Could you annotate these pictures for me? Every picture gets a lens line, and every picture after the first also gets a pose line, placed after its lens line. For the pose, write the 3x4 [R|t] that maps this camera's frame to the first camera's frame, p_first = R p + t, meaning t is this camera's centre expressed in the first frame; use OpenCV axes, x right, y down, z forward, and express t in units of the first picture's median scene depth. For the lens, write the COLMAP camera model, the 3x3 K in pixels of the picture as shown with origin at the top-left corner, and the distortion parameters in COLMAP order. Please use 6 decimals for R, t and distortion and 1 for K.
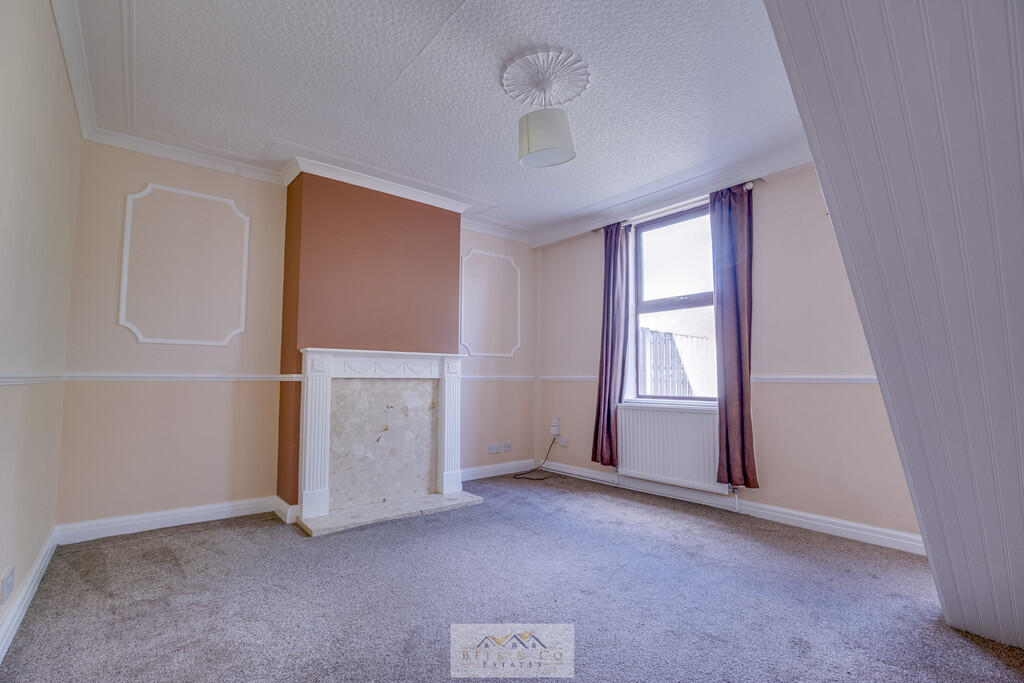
lens RADIAL K [[462.6, 0, 512.0], [0, 462.6, 341.5], [0, 0, 1]] dist [-0.023710, -0.000047]
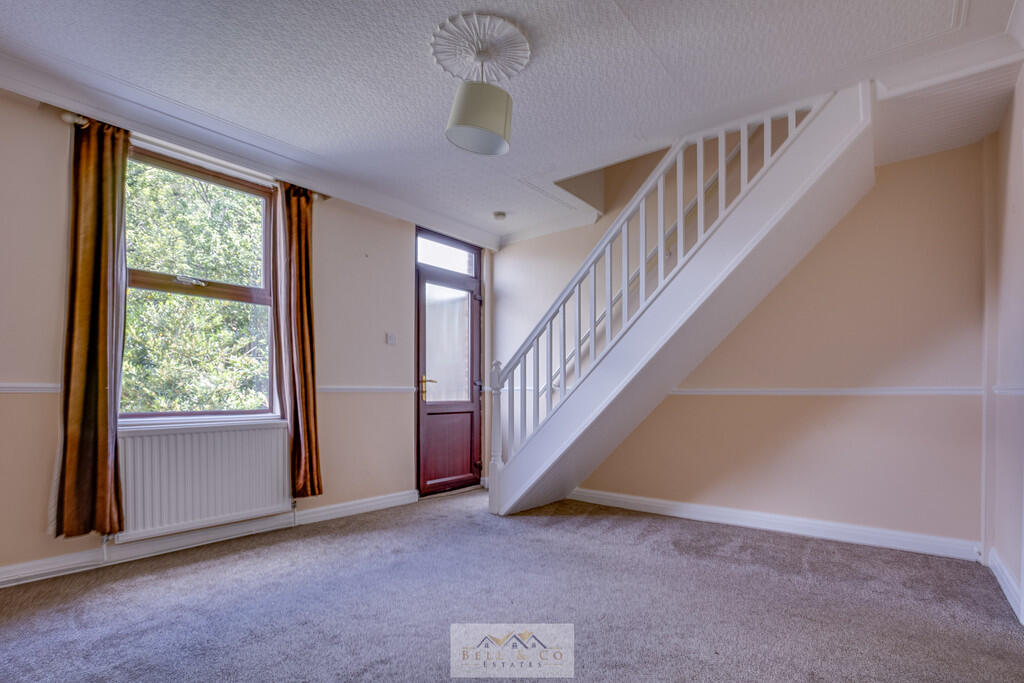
lens RADIAL K [[480.0, 0, 512.8], [0, 480.0, 387.5], [0, 0, 1]] dist [-0.001615, -0.000151]
pose [[-0.164056, 0.002983, 0.986447, -0.578944], [-0.076078, 0.996979, -0.015668, 0.058736], [-0.983513, -0.077618, -0.163333, 0.716346]]
